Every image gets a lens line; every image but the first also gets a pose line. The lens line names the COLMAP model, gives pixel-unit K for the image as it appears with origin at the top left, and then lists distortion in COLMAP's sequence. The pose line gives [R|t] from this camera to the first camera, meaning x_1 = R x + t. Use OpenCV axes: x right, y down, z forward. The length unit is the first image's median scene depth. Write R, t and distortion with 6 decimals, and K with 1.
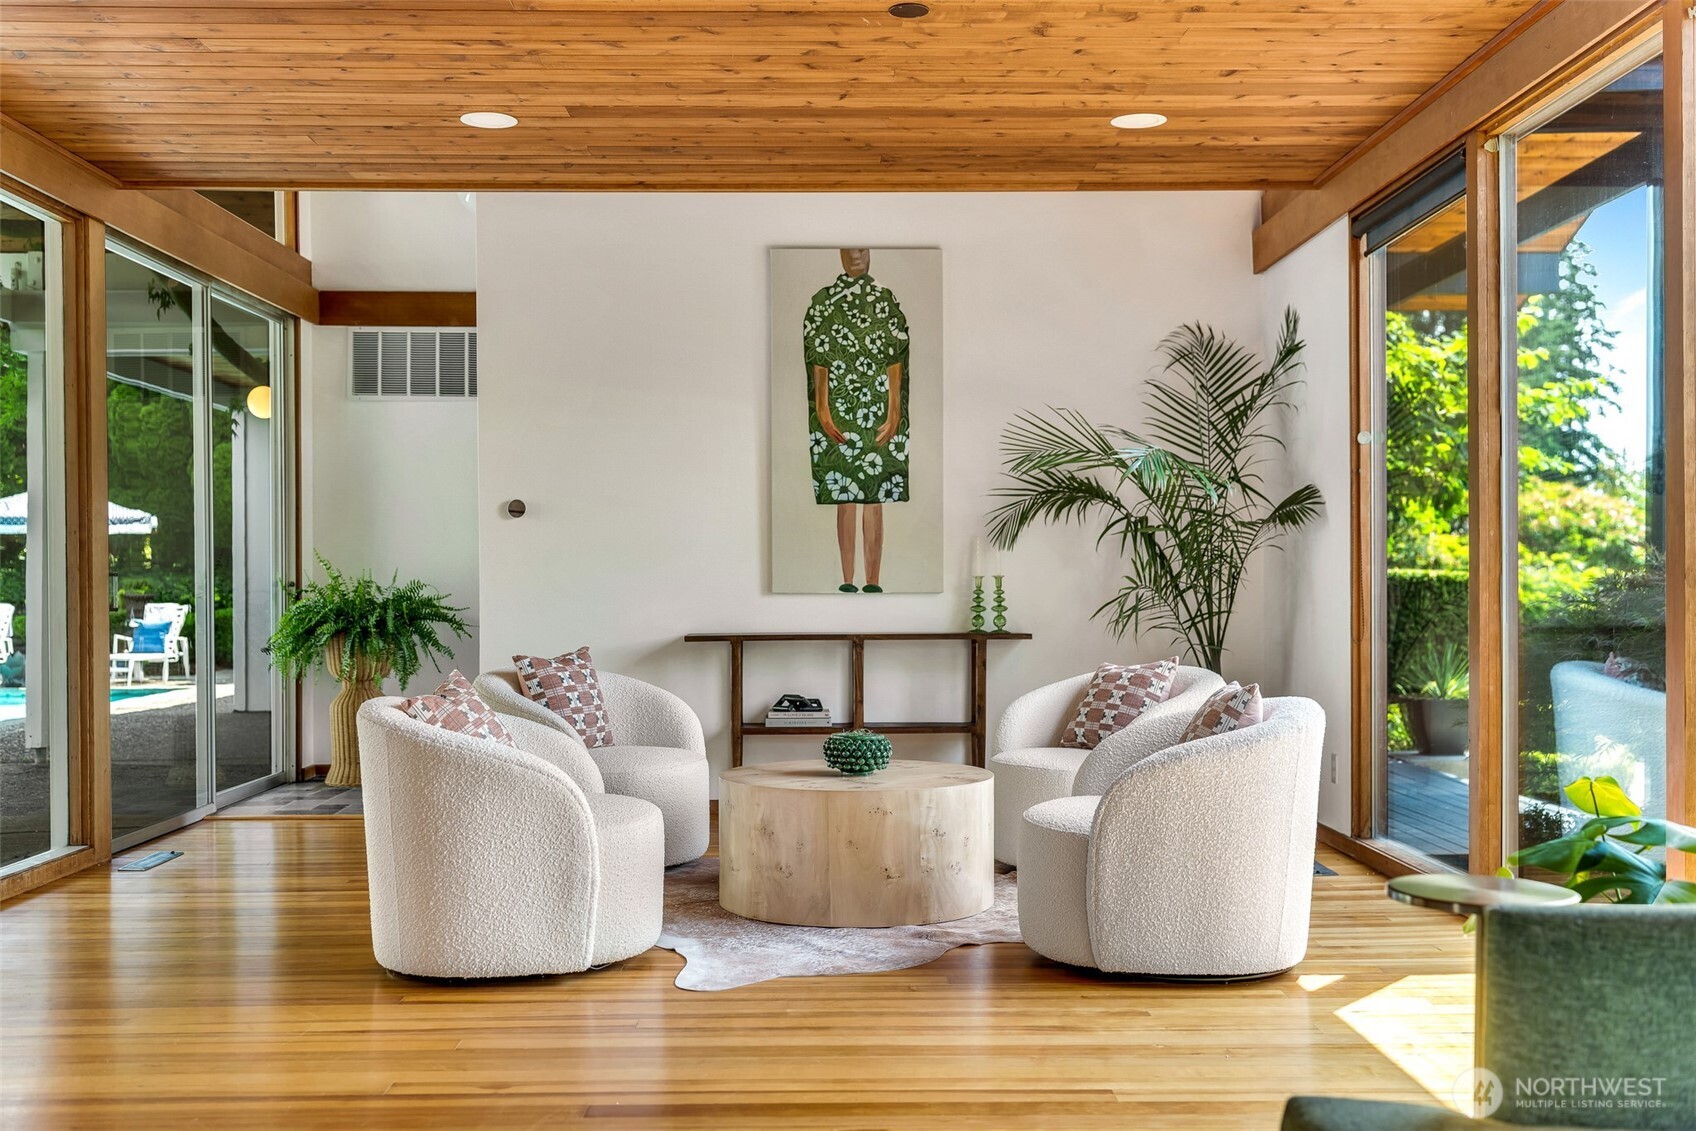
lens RADIAL K [[1685.5, 0, 849.6], [0, 1685.5, 591.1], [0, 0, 1]] dist [-0.001655, 0.000057]
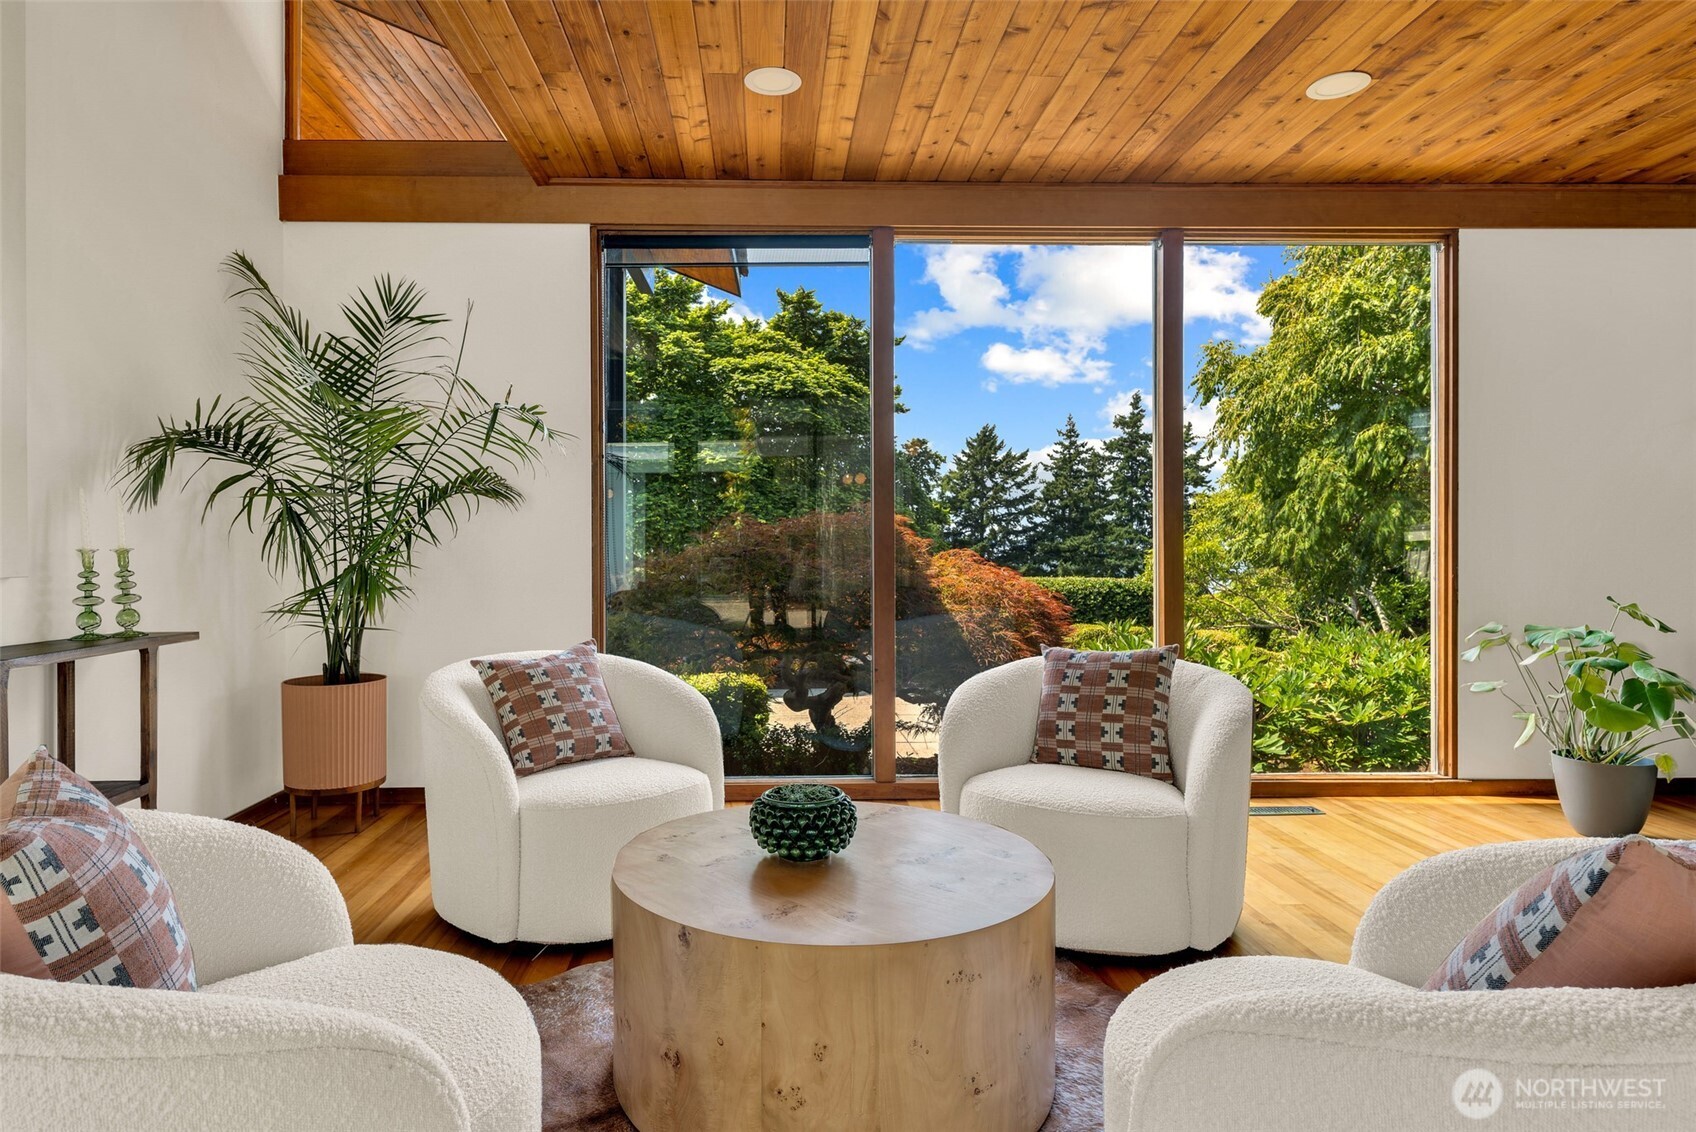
lens RADIAL K [[930.7, 0, 848.0], [0, 930.7, 566.0], [0, 0, 1]] dist [-0.000566, 0.001490]
pose [[0.006272, -0.001022, 0.999980, -0.271062], [0.008060, 0.999967, 0.000972, -0.000618], [-0.999948, 0.008054, 0.006280, 0.711206]]
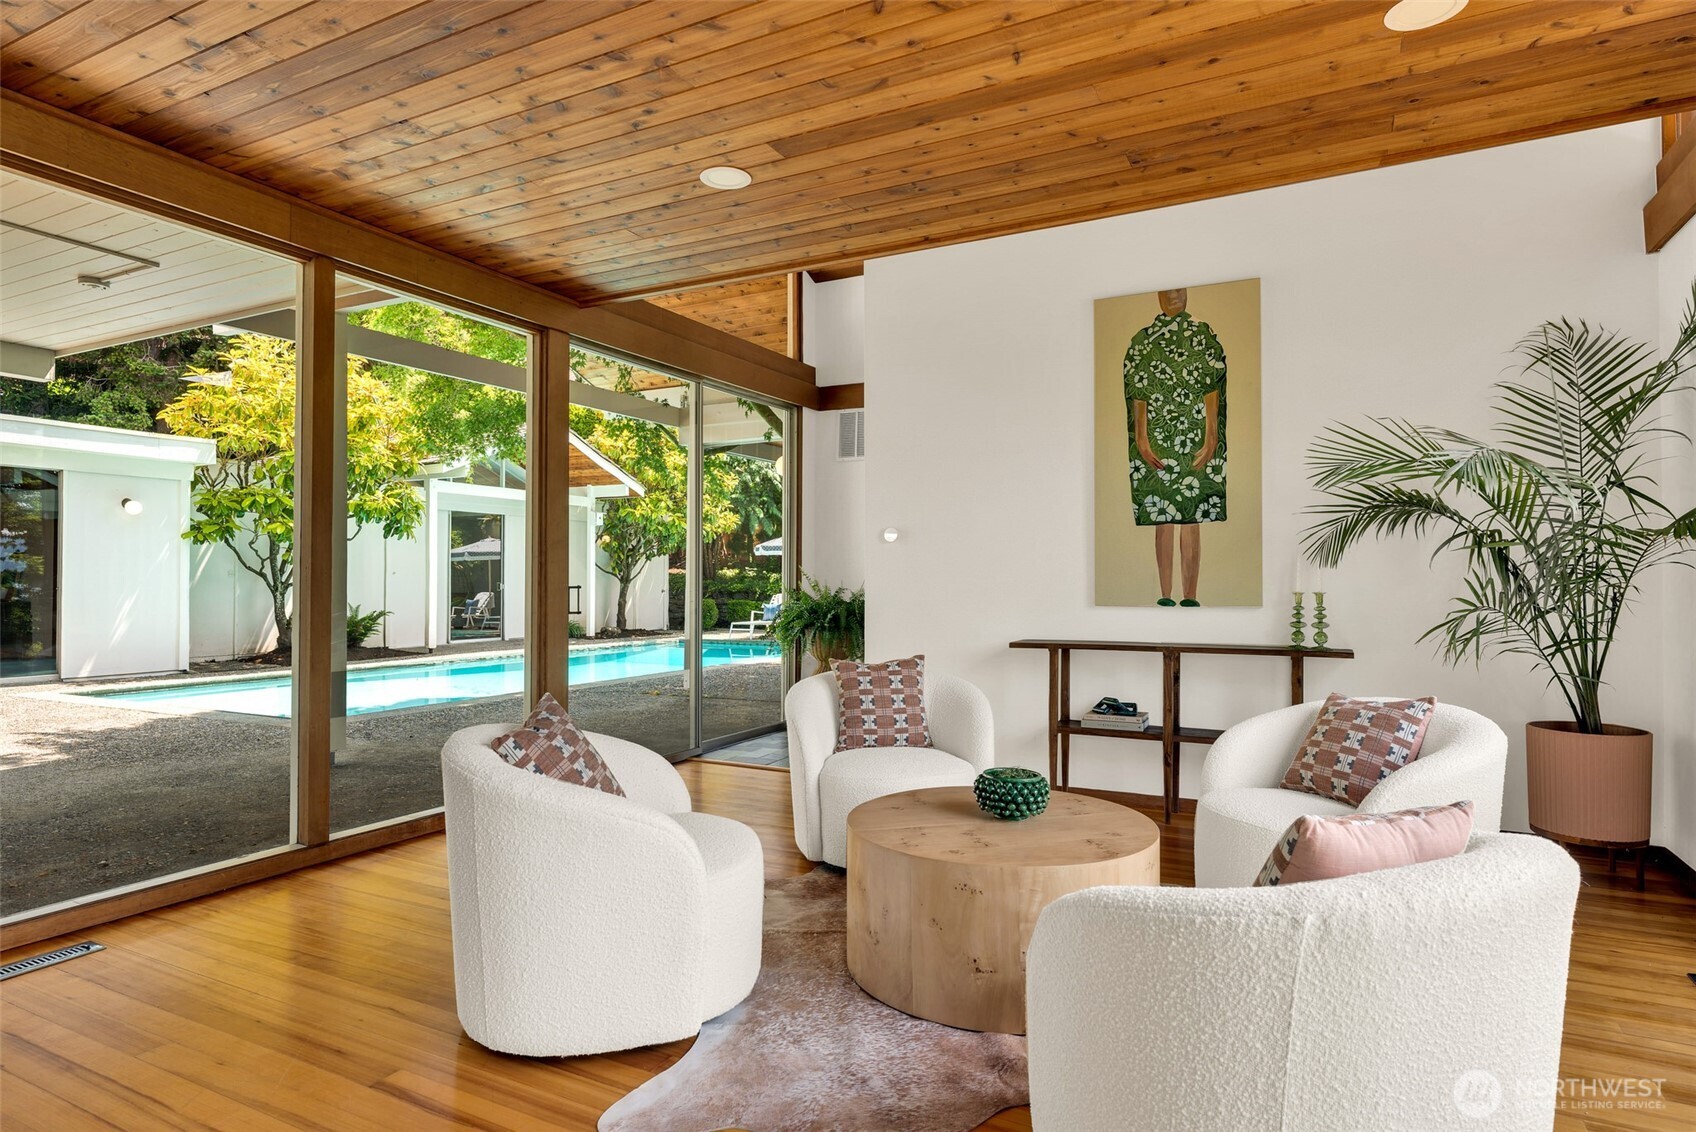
lens RADIAL K [[930.7, 0, 848.0], [0, 930.7, 566.0], [0, 0, 1]] dist [-0.000566, 0.001490]
pose [[0.878927, -0.003524, -0.476943, 0.105416], [-0.005655, 0.999825, -0.017809, -0.013309], [0.476922, 0.018350, 0.878754, 0.378766]]
